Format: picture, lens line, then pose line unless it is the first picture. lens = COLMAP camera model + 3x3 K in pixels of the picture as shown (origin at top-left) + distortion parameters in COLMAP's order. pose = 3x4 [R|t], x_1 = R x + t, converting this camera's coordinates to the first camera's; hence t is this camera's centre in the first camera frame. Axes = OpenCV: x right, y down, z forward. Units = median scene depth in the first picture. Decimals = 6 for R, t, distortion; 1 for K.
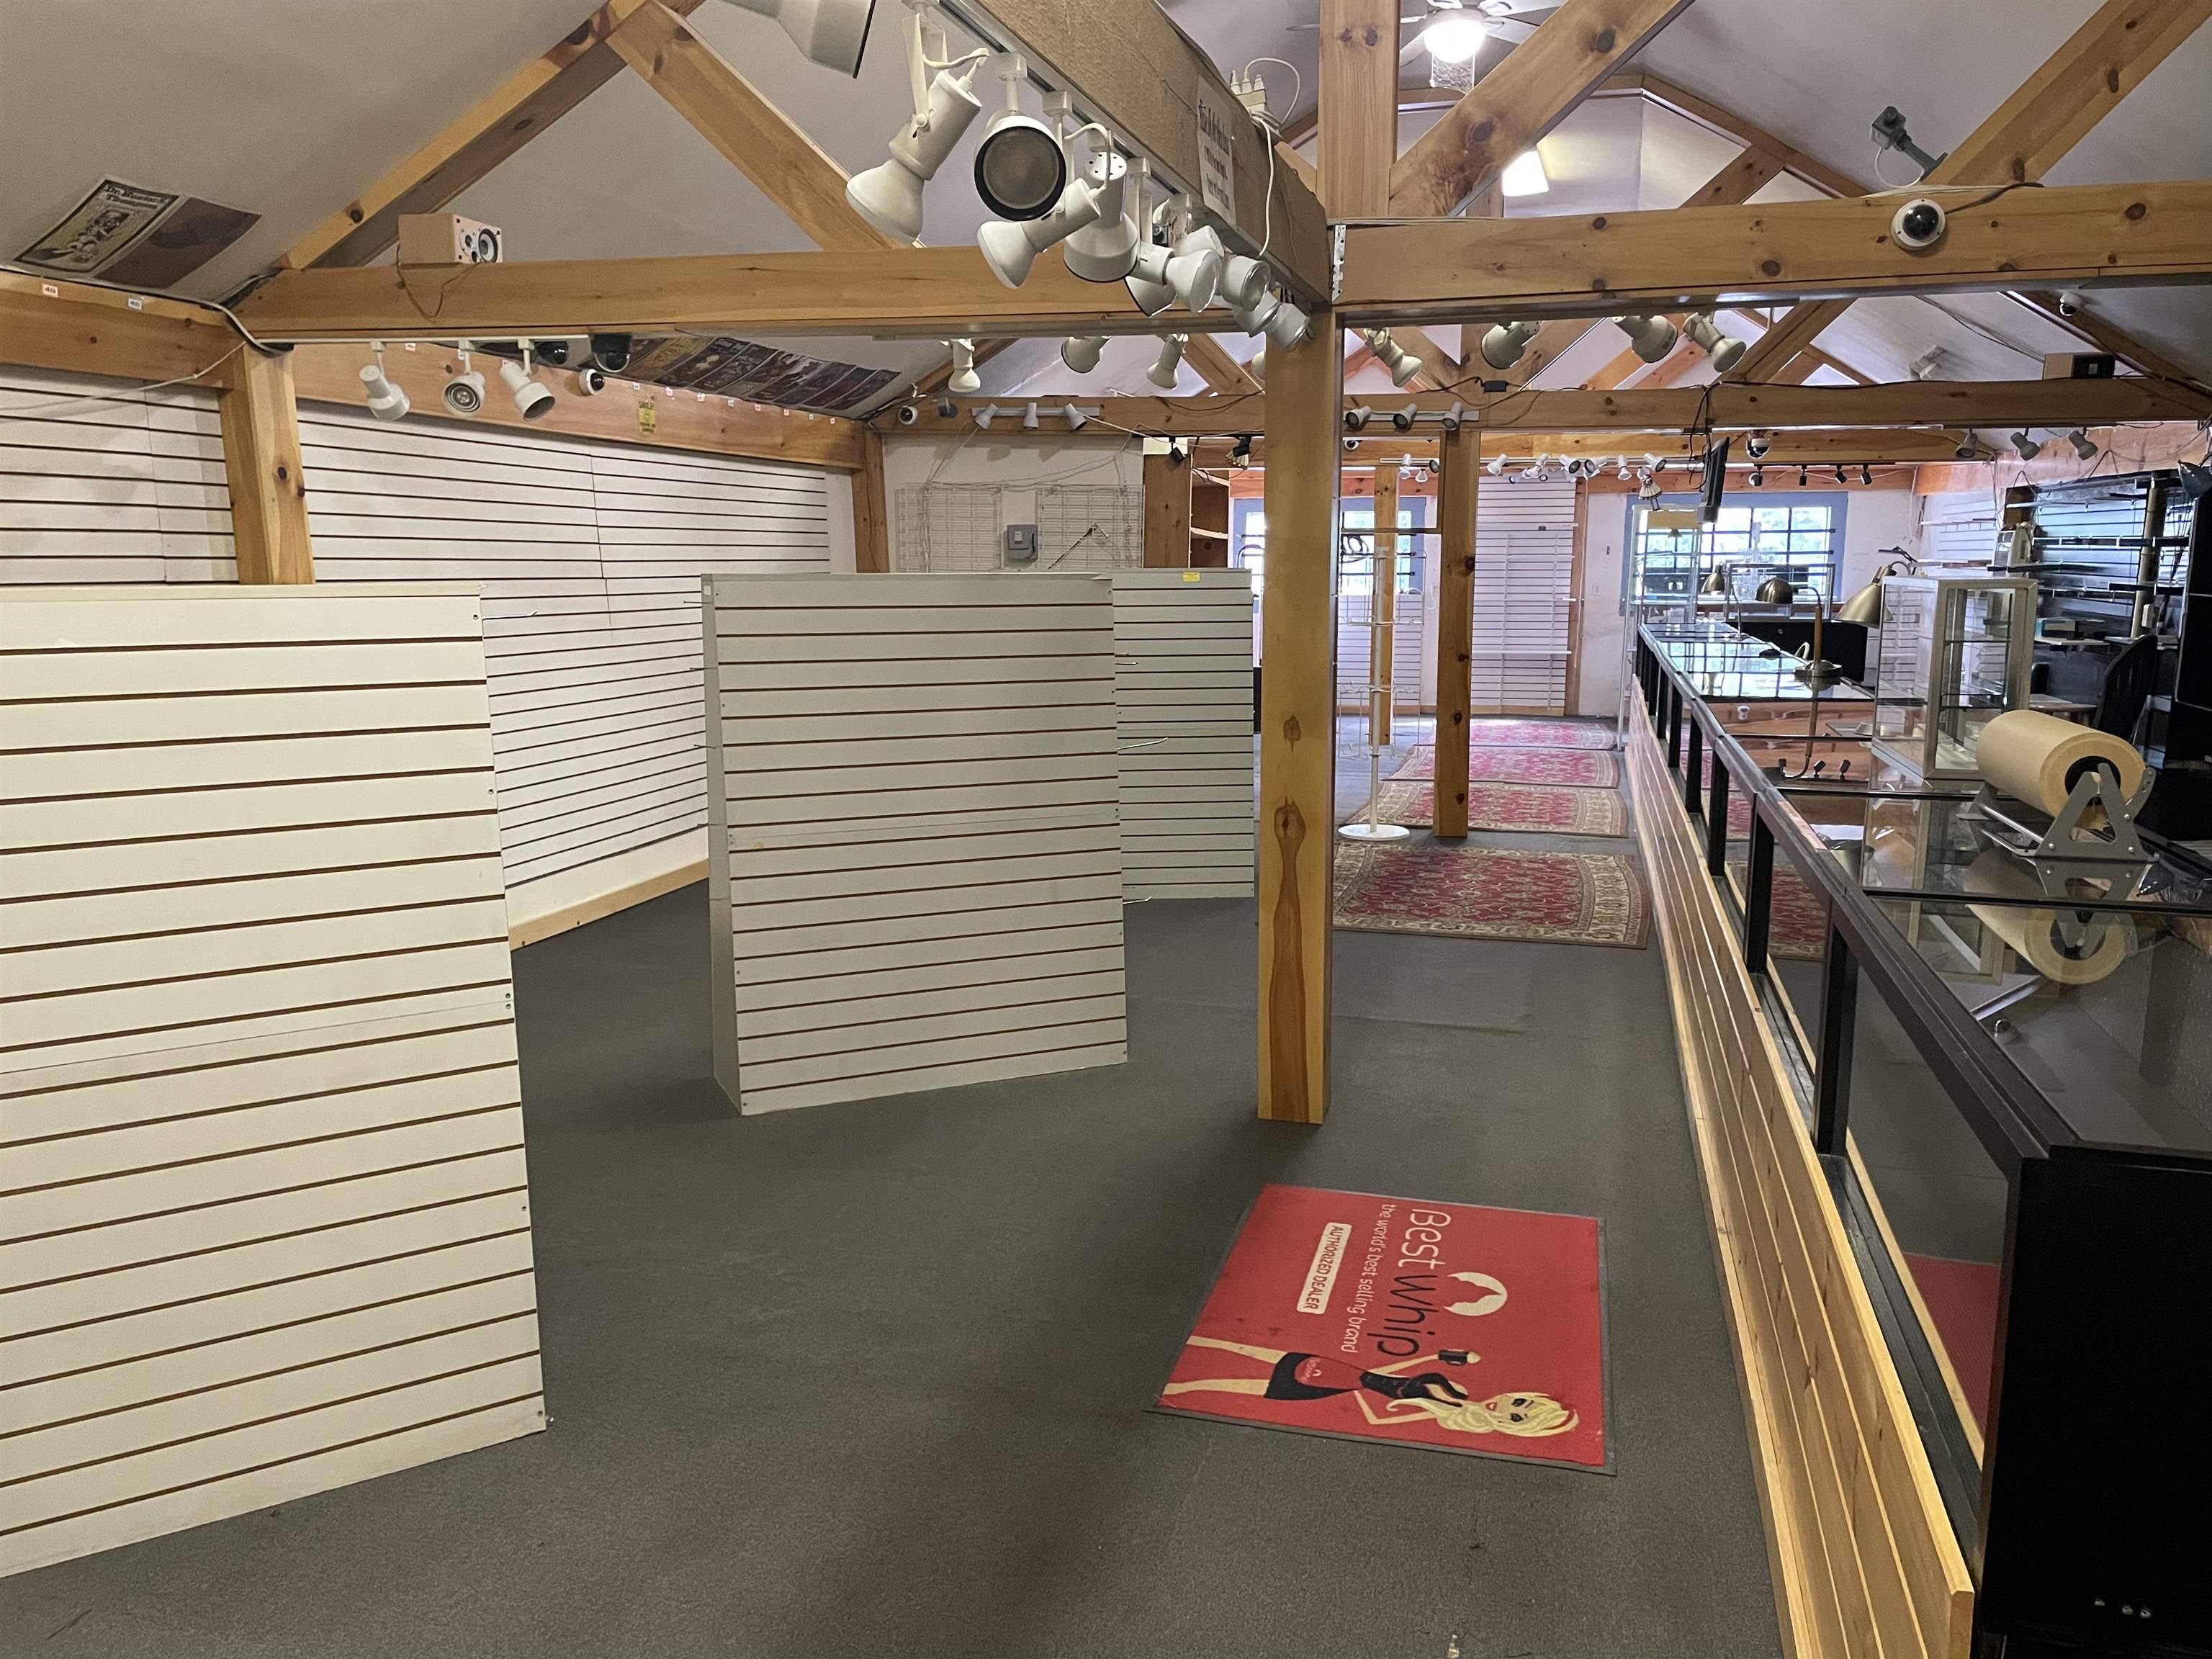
lens RADIAL K [[1669.6, 0, 1098.7], [0, 1669.6, 828.6], [0, 0, 1]] dist [0.095435, -0.128354]
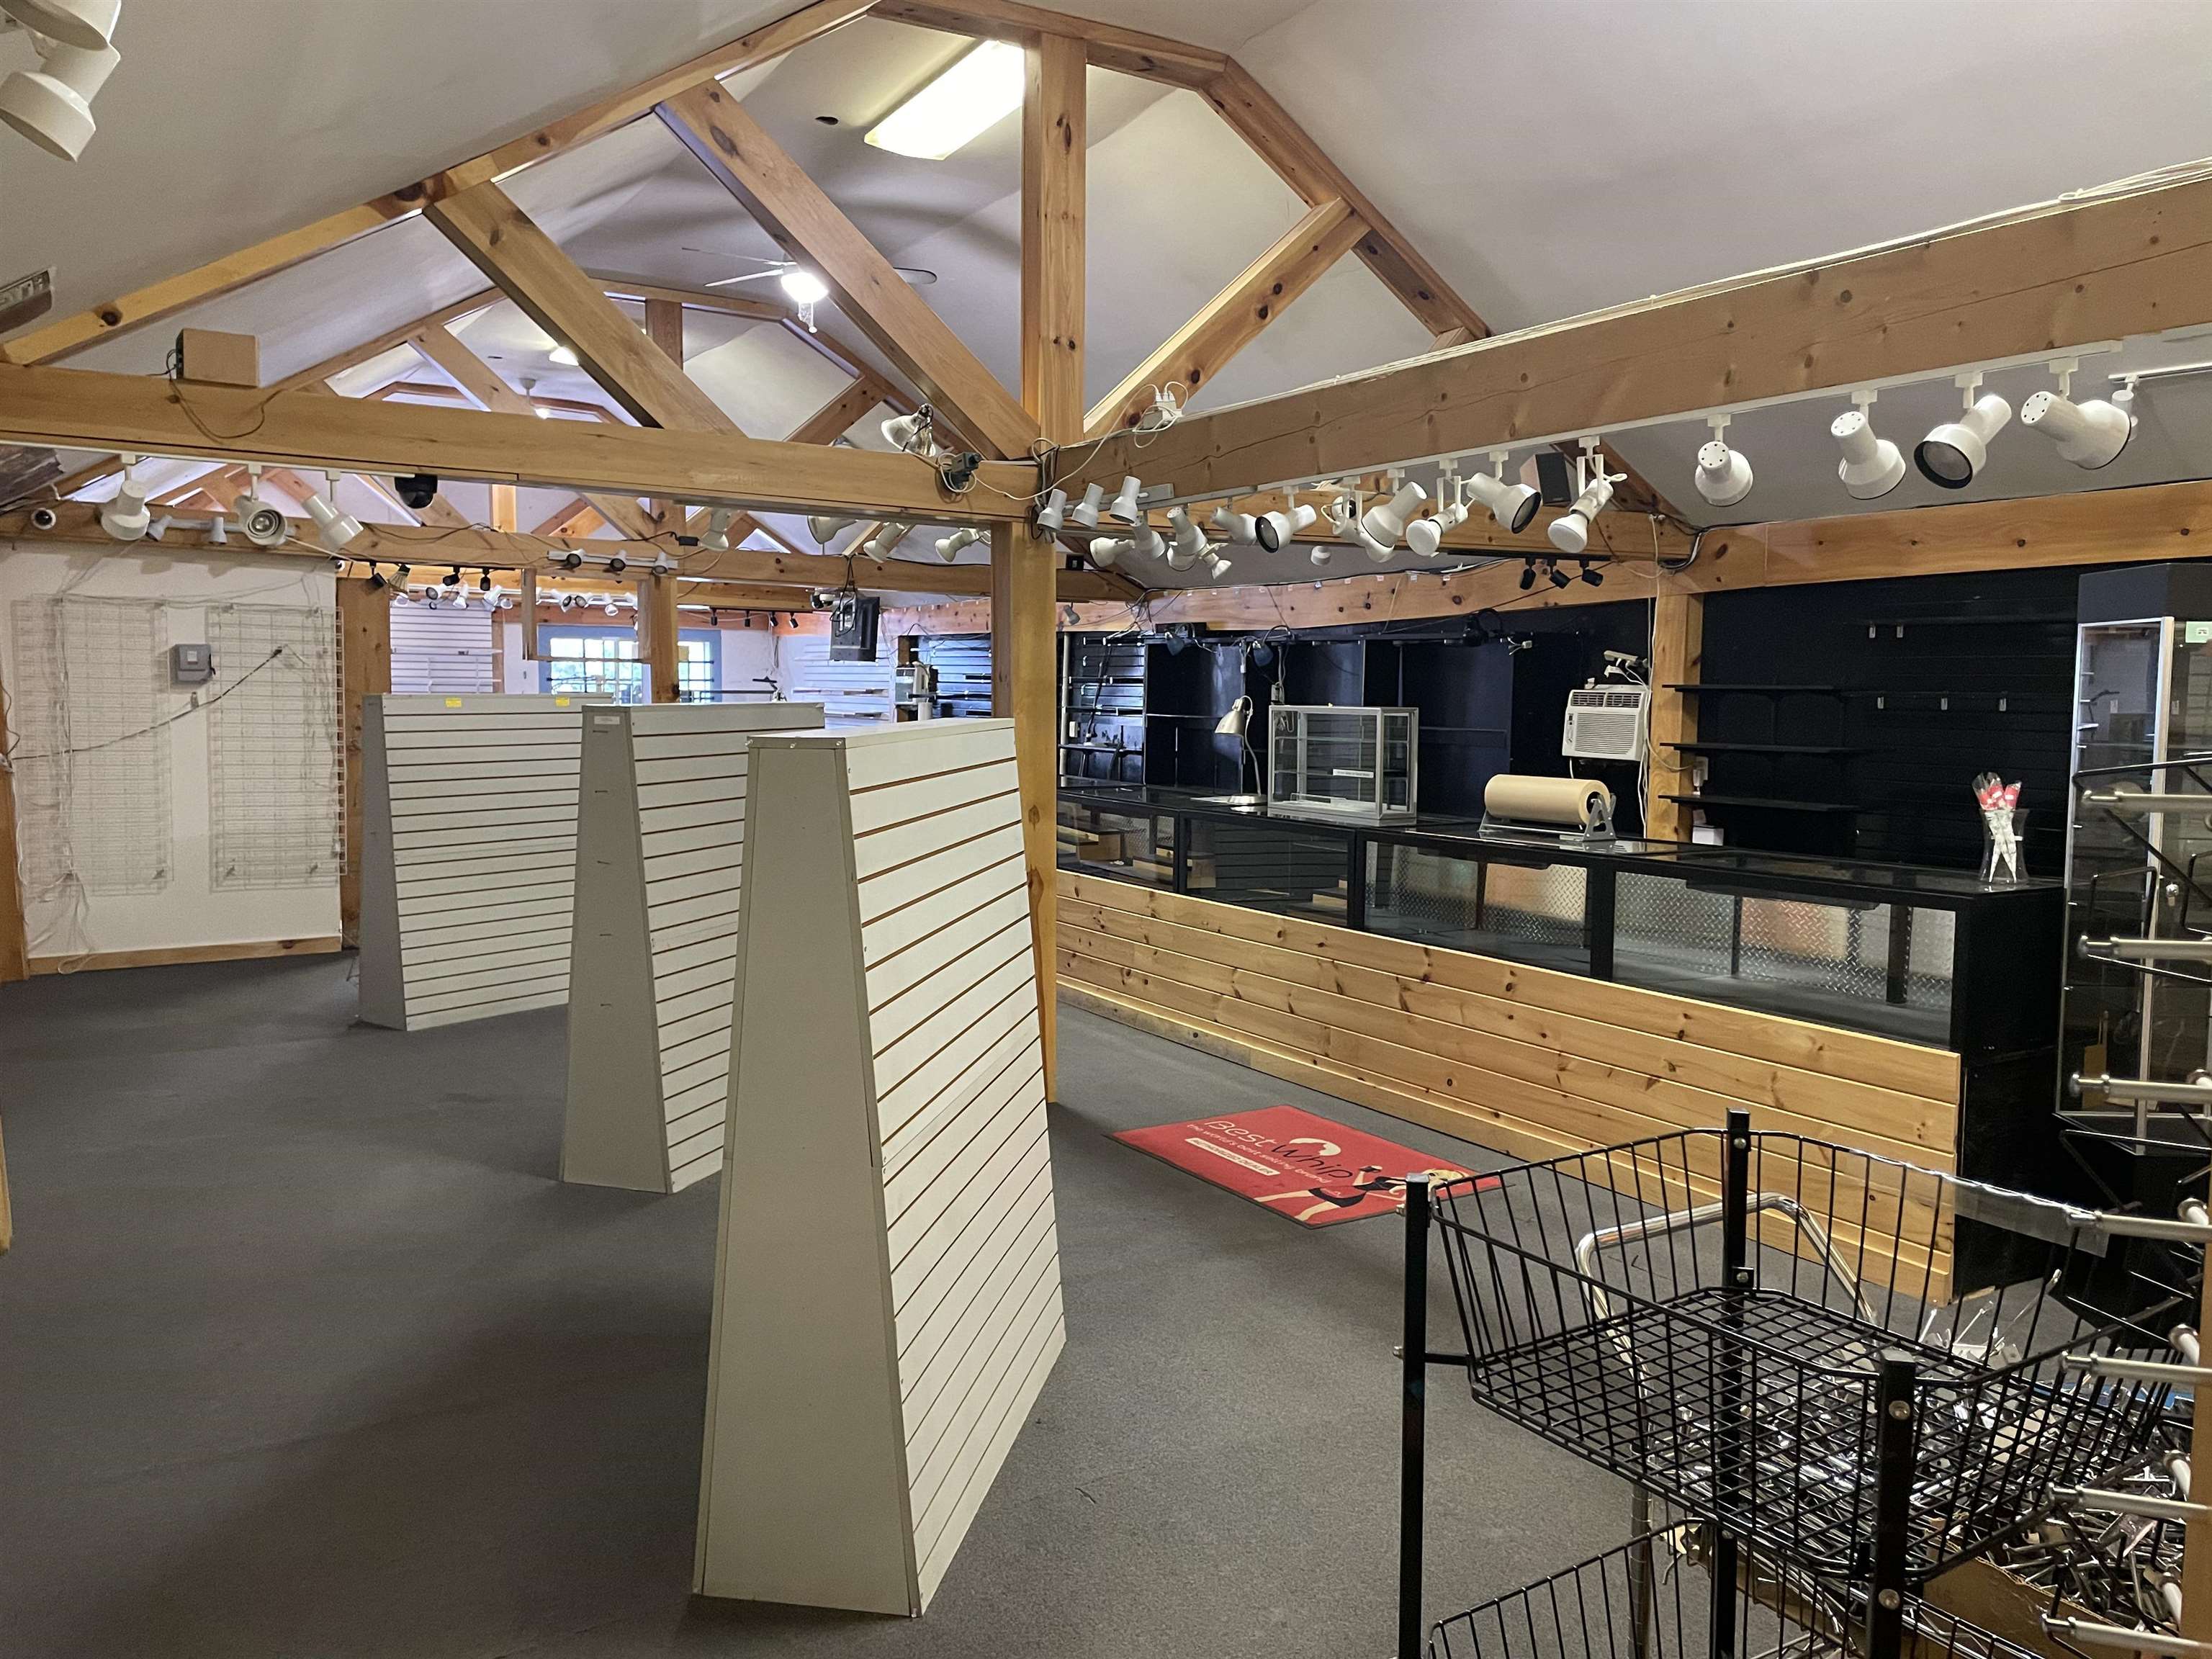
lens RADIAL K [[1669.6, 0, 1121.1], [0, 1669.6, 830.1], [0, 0, 1]] dist [0.095435, -0.128354]
pose [[0.671322, -0.059216, 0.738796, -0.743064], [0.109901, 0.993737, -0.020213, -0.009940], [-0.732972, 0.094764, 0.673626, 0.016375]]
